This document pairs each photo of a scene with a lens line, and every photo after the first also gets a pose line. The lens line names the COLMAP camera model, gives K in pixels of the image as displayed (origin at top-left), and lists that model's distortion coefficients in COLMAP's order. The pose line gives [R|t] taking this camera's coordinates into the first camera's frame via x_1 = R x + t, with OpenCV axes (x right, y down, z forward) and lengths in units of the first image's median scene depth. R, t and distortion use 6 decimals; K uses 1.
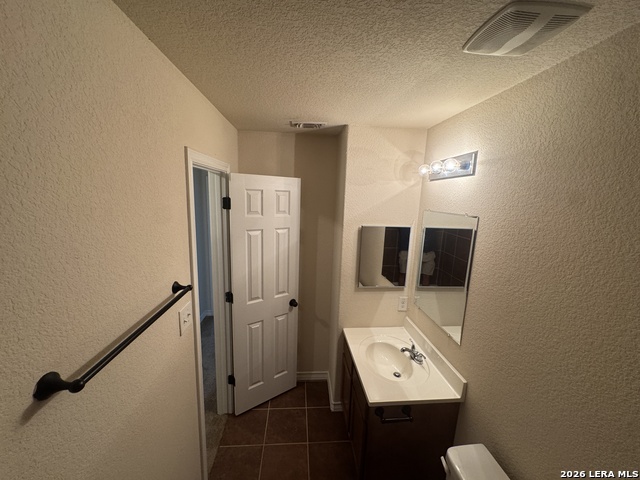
lens RADIAL K [[257.2, 0, 318.8], [0, 257.2, 238.7], [0, 0, 1]] dist [-0.002501, -0.000204]
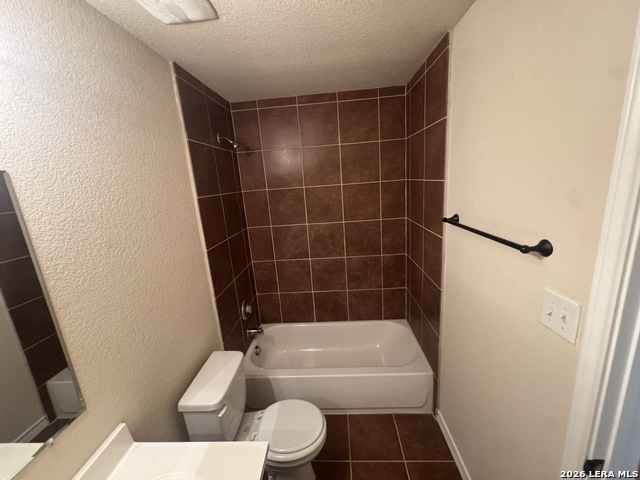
lens RADIAL K [[253.1, 0, 320.0], [0, 253.1, 240.0], [0, 0, 1]] dist [0.018830, -0.000063]
pose [[-0.991920, 0.011161, 0.126375, -0.042271], [0.060652, 0.916633, 0.395102, -0.151975], [-0.111430, 0.399574, -0.909903, 1.775228]]
